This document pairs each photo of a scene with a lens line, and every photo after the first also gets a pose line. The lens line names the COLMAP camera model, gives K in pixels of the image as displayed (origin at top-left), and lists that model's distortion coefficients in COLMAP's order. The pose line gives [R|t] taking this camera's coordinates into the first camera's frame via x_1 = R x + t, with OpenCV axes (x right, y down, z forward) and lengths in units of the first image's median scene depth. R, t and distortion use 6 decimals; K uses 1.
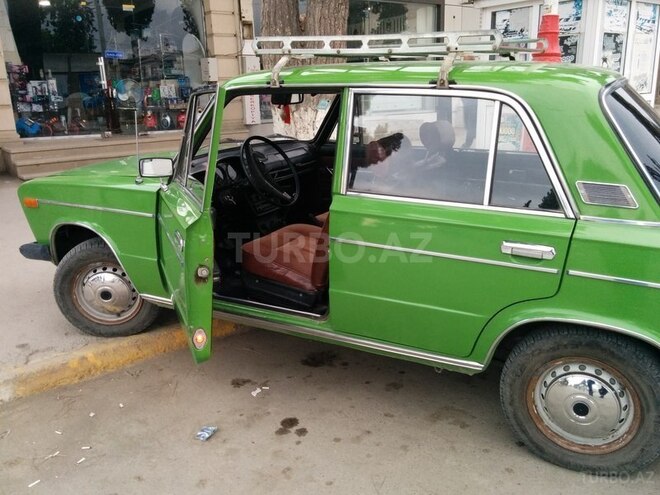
lens RADIAL K [[583.6, 0, 330.0], [0, 583.6, 247.5], [0, 0, 1]] dist [0.053778, -0.009333]
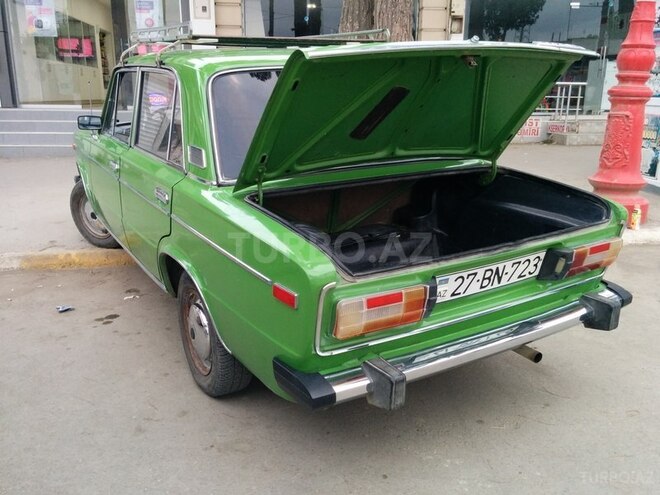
lens RADIAL K [[583.6, 0, 330.0], [0, 583.6, 247.5], [0, 0, 1]] dist [0.053778, -0.009333]
pose [[0.857598, 0.164972, -0.487145, 0.501473], [-0.162049, 0.985591, 0.048490, -0.002507], [0.488125, 0.037356, 0.871974, 0.029326]]
